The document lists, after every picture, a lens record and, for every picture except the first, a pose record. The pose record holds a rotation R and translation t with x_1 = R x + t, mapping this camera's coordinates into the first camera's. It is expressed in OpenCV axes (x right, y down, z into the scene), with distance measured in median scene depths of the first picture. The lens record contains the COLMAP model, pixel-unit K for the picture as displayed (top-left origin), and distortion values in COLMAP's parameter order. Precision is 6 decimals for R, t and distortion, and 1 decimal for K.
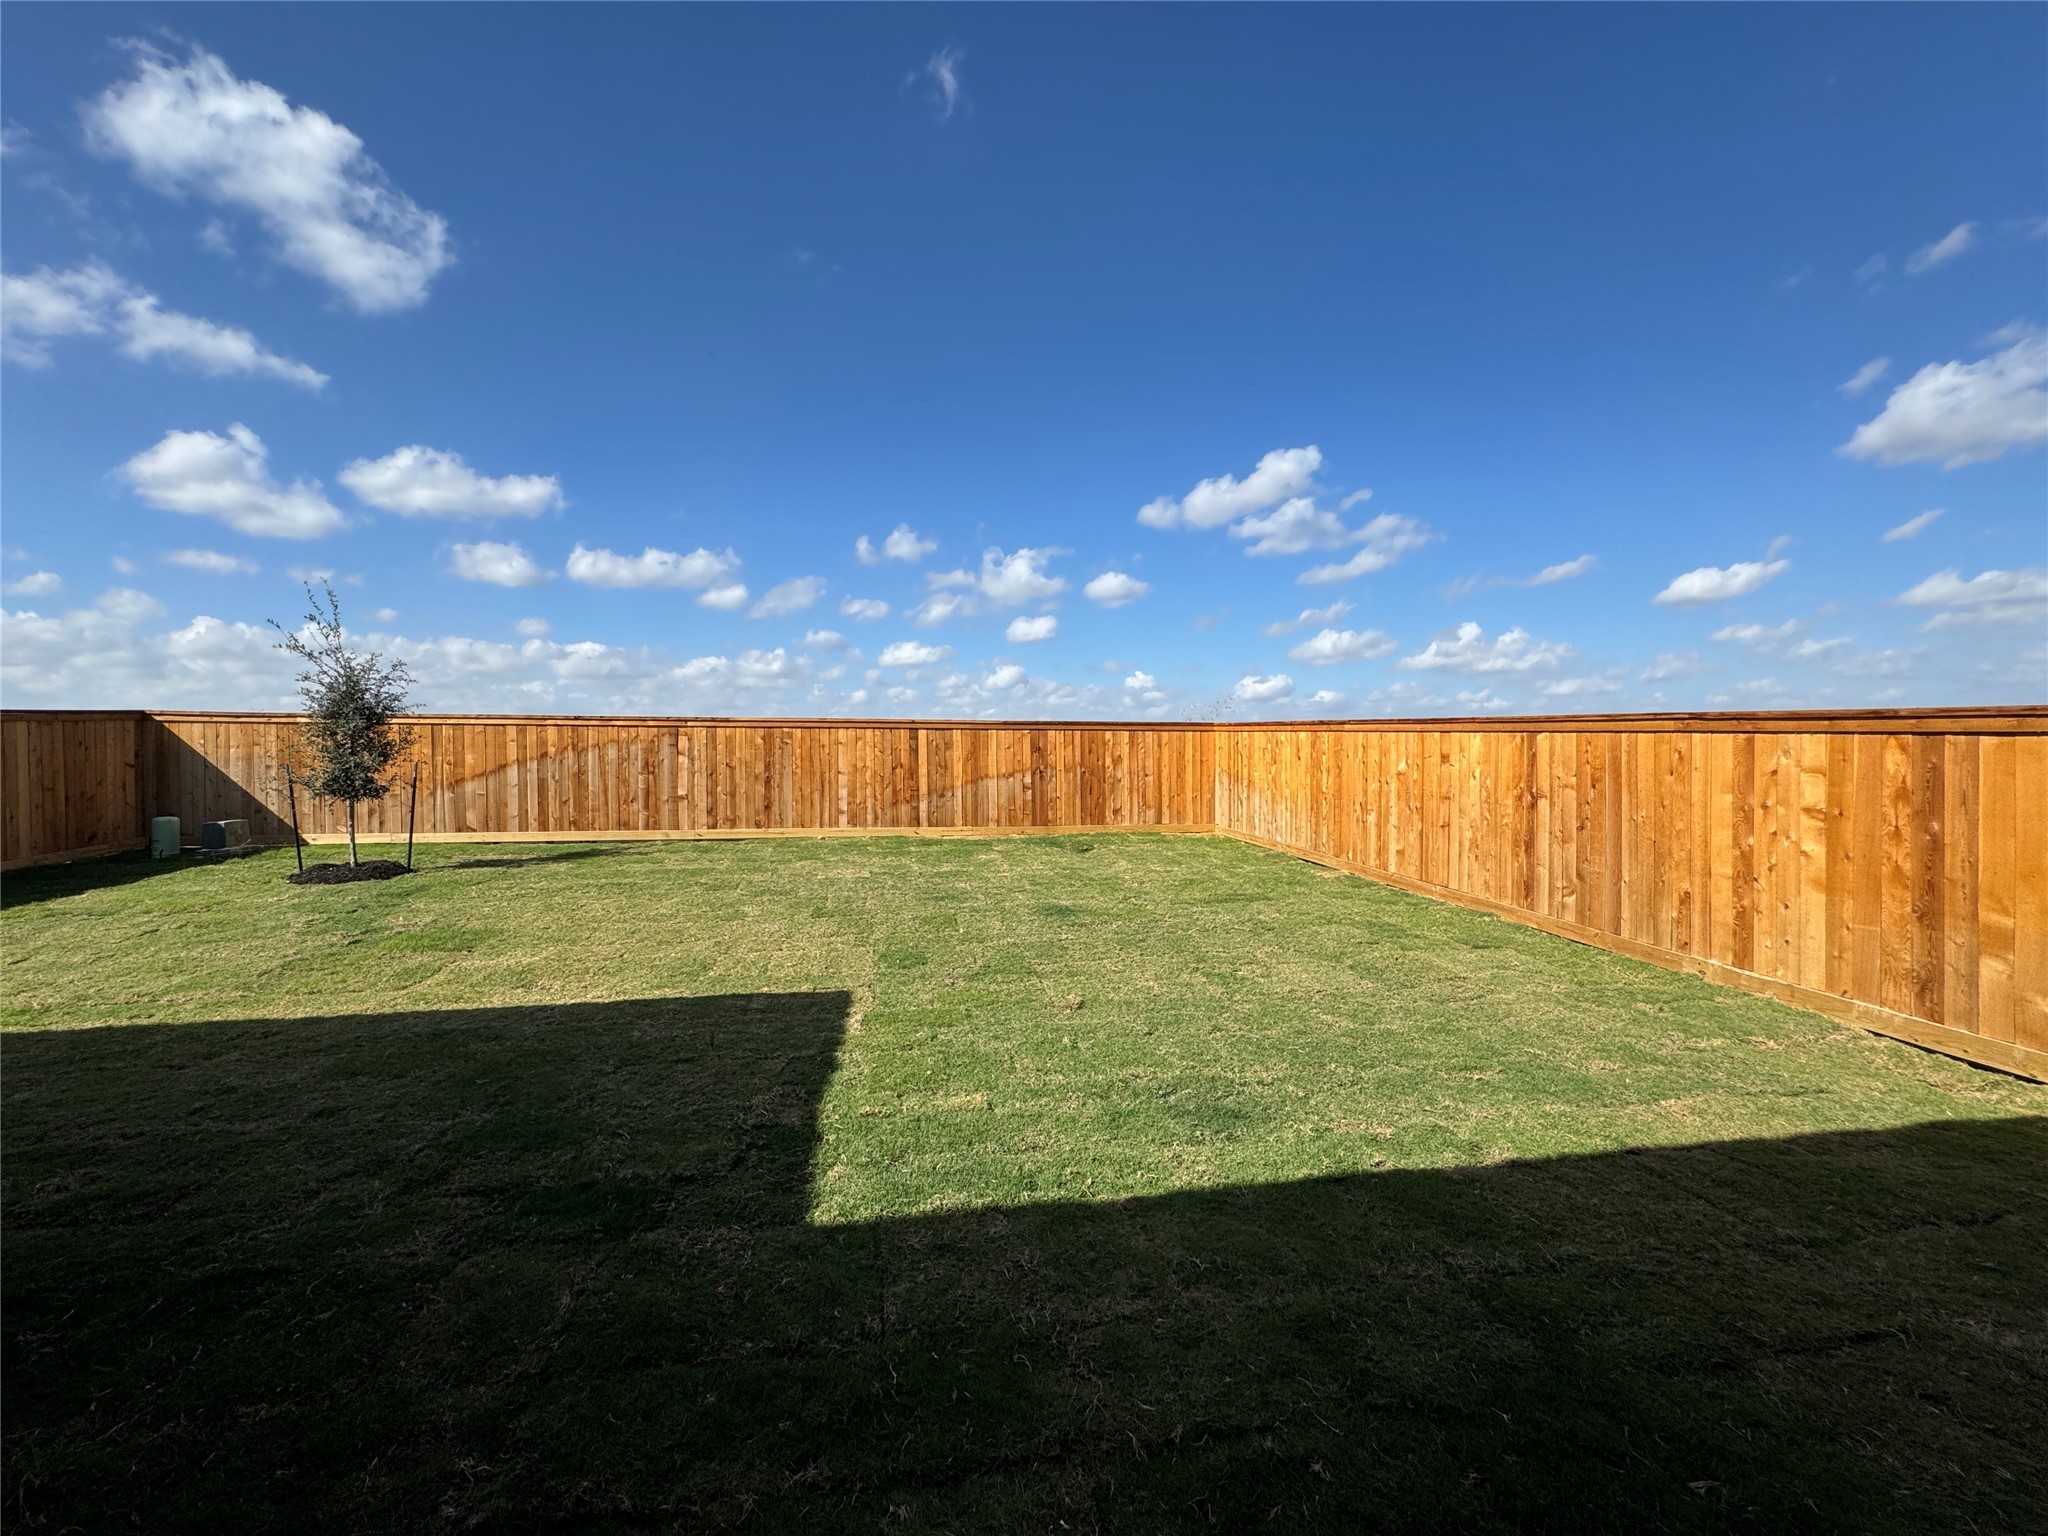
lens RADIAL K [[823.7, 0, 1025.3], [0, 823.7, 769.9], [0, 0, 1]] dist [-0.000389, -0.000013]
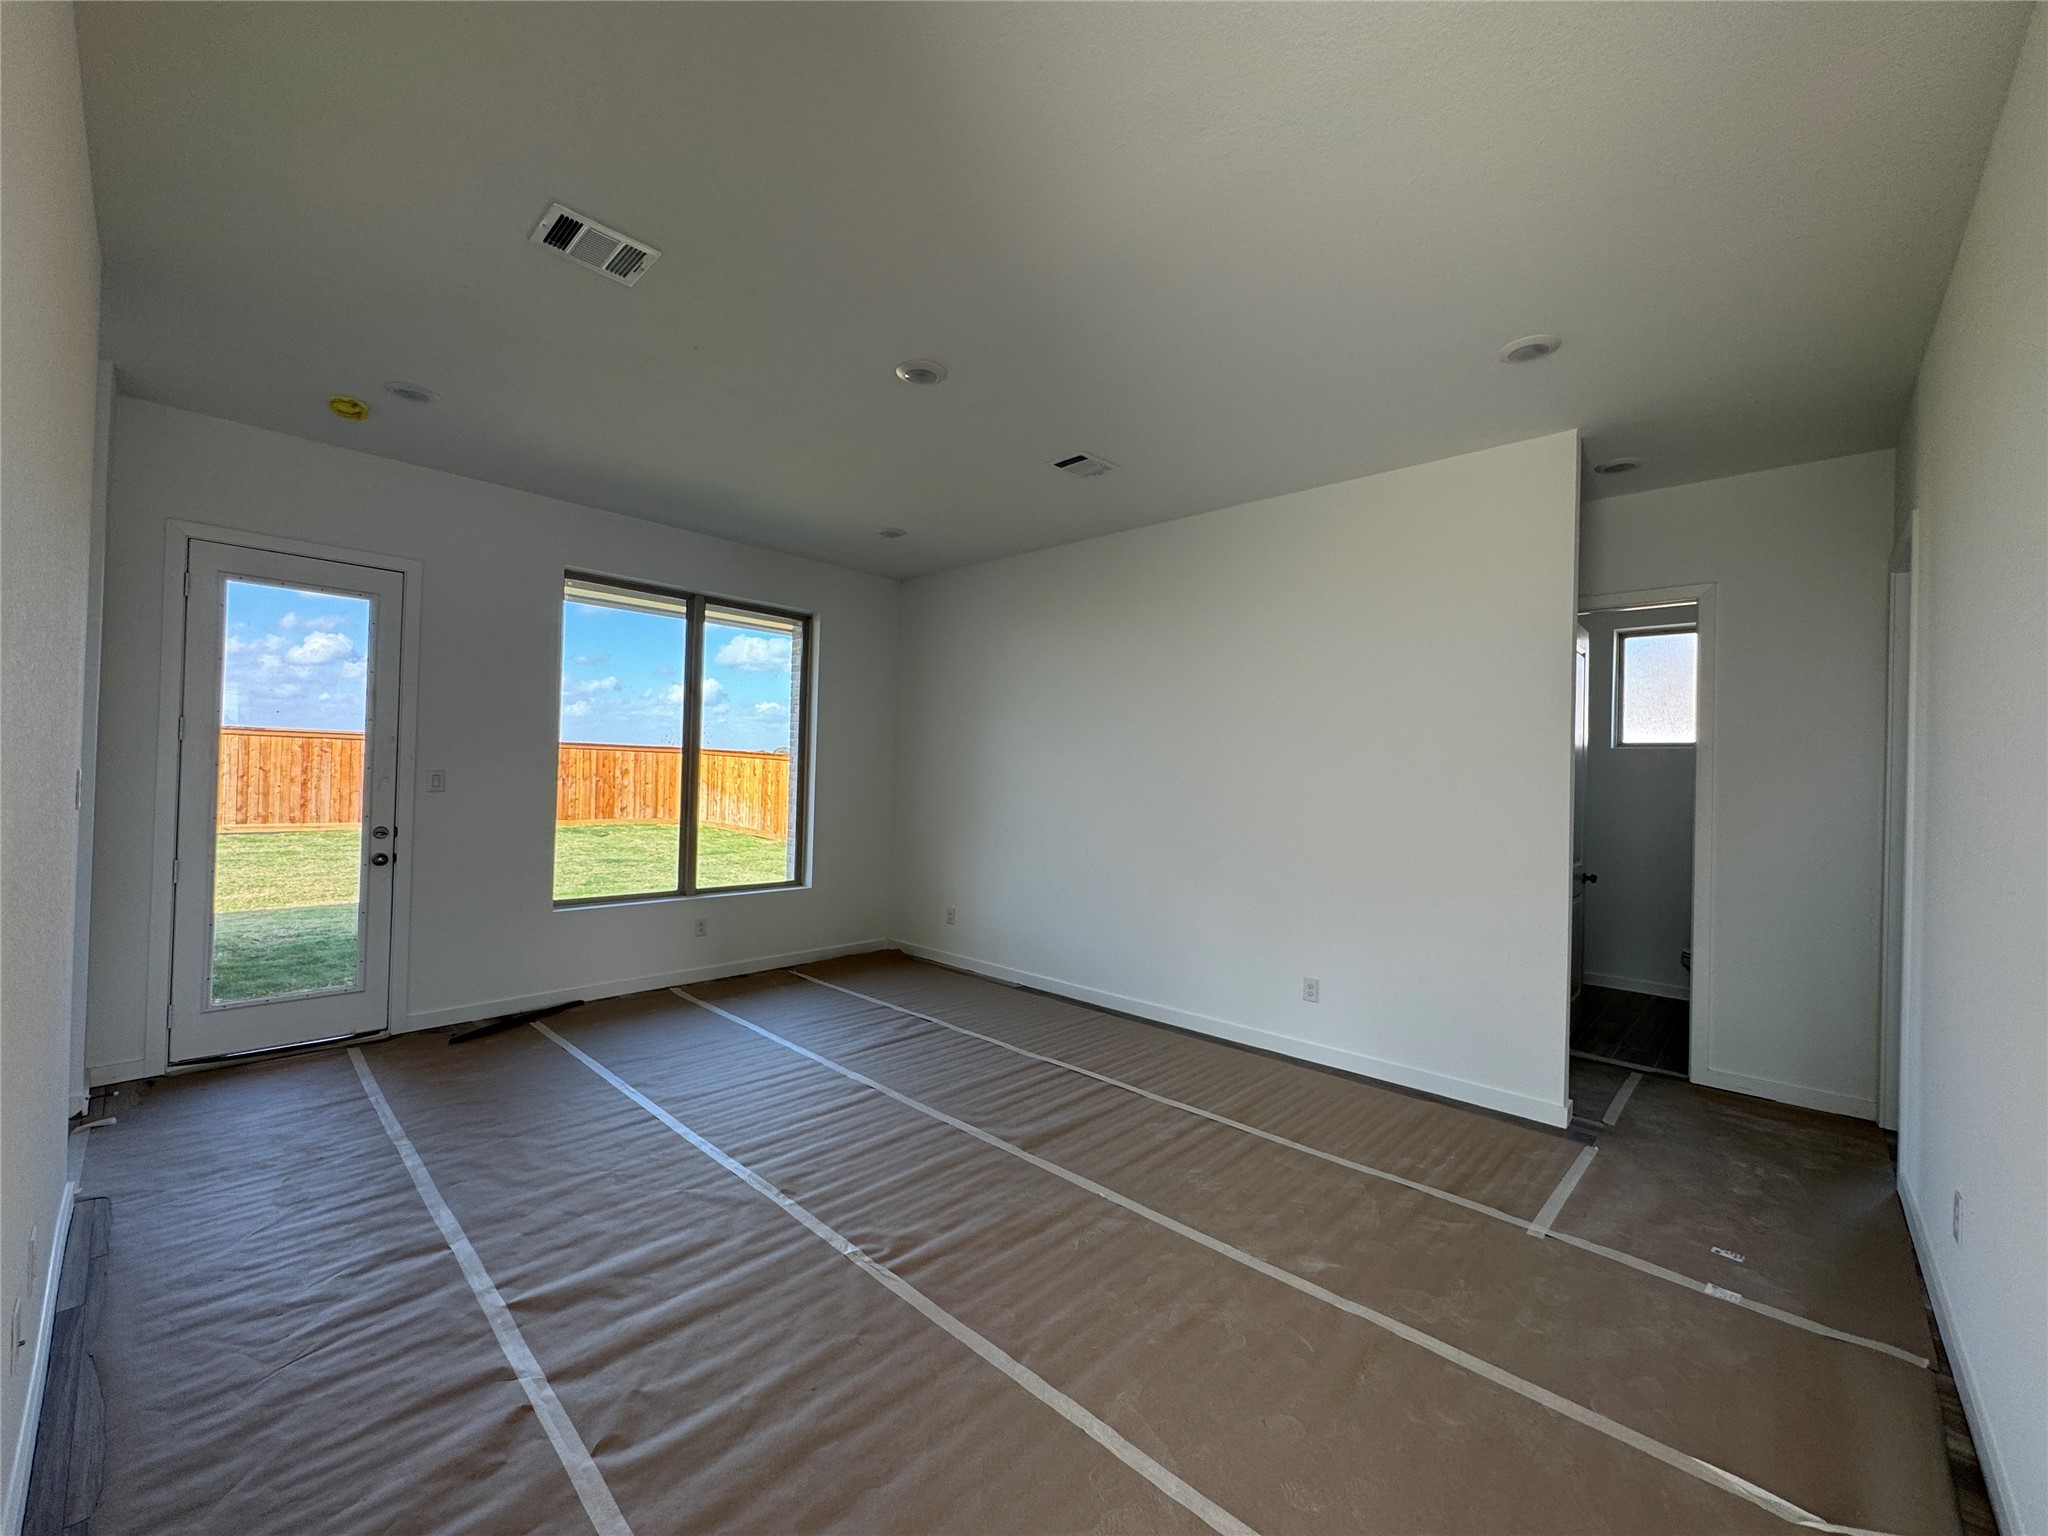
lens RADIAL K [[823.7, 0, 1025.2], [0, 823.7, 773.4], [0, 0, 1]] dist [-0.000389, -0.000013]
pose [[0.805742, 0.023848, 0.591786, -0.179383], [-0.018619, 0.999715, -0.014937, -0.001787], [-0.591974, 0.001017, 0.805956, -0.561423]]
